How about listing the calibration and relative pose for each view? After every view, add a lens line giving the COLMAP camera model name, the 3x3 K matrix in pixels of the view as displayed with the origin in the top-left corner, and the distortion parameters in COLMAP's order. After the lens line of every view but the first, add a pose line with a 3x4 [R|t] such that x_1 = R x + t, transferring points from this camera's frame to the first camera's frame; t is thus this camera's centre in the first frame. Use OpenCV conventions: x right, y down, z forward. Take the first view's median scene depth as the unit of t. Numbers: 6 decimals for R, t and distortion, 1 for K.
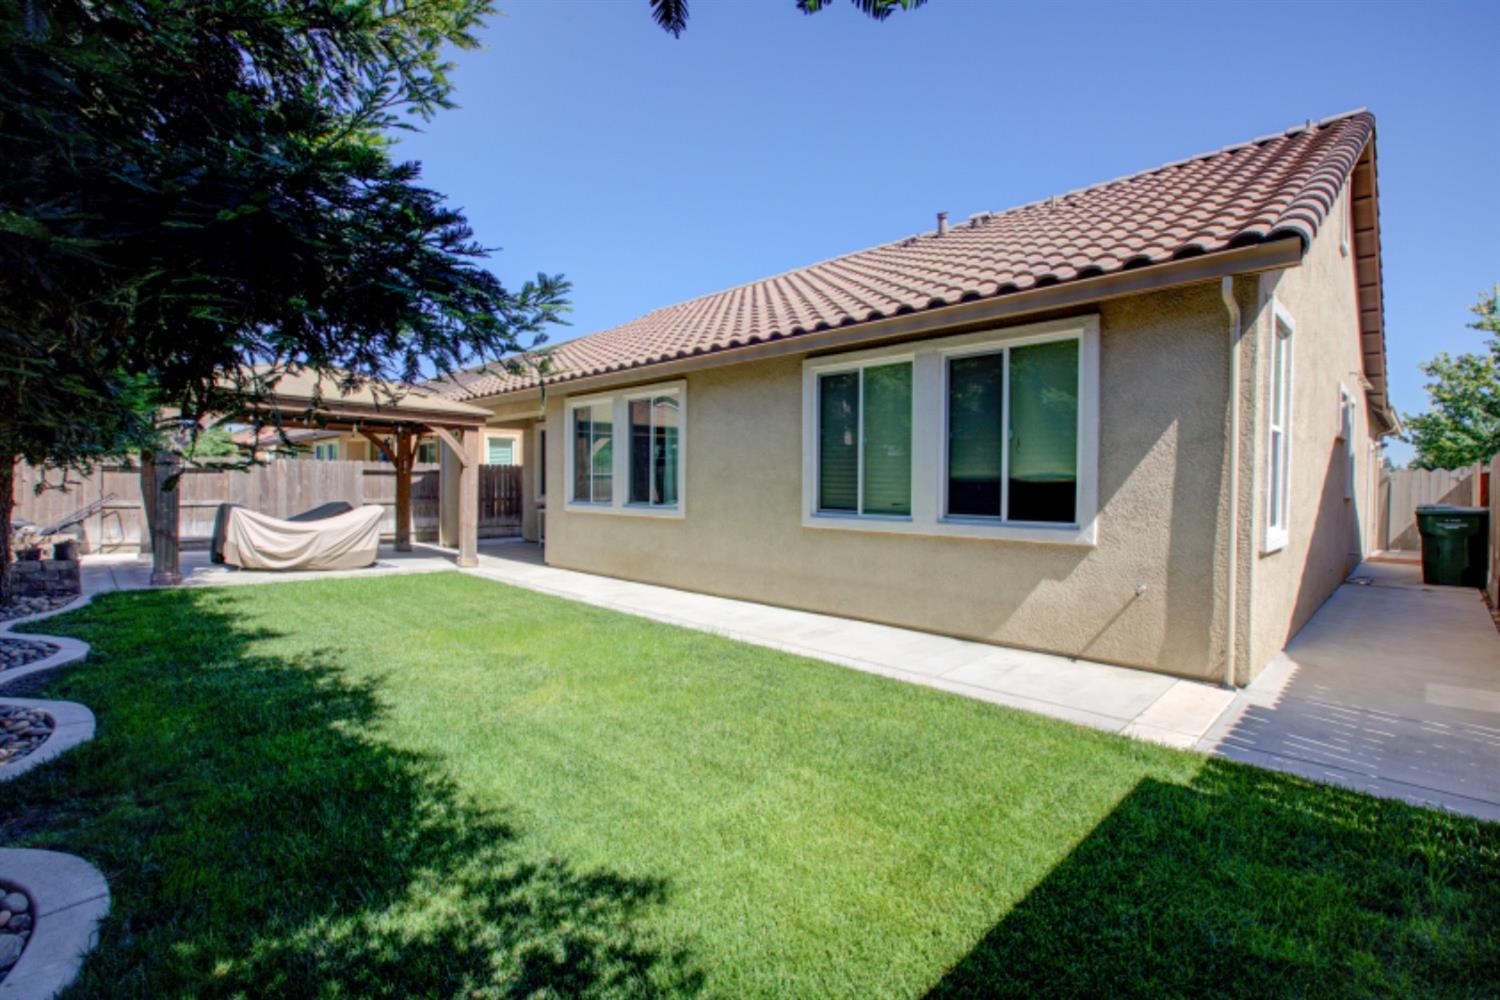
lens RADIAL K [[676.8, 0, 750.0], [0, 676.8, 500.0], [0, 0, 1]] dist [-0.000799, 0.000541]
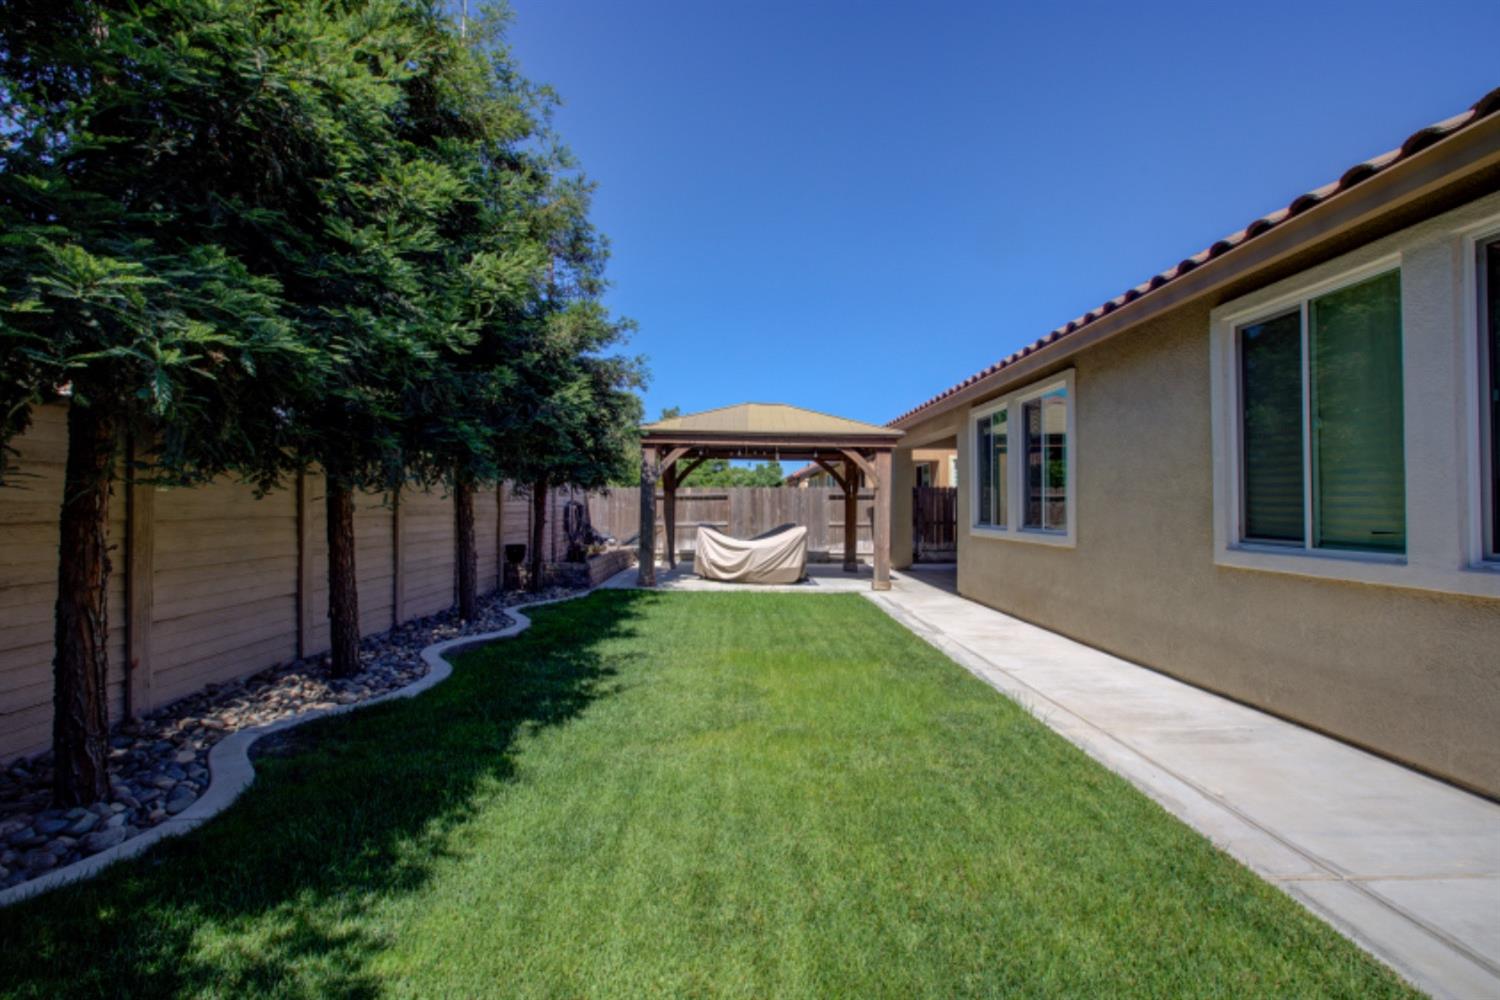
lens RADIAL K [[676.8, 0, 750.0], [0, 676.8, 500.0], [0, 0, 1]] dist [-0.000799, 0.000541]
pose [[0.718979, -0.018725, -0.694779, 0.220819], [-0.006108, 0.999428, -0.033256, 0.001558], [0.695005, 0.028154, 0.718454, 0.237327]]
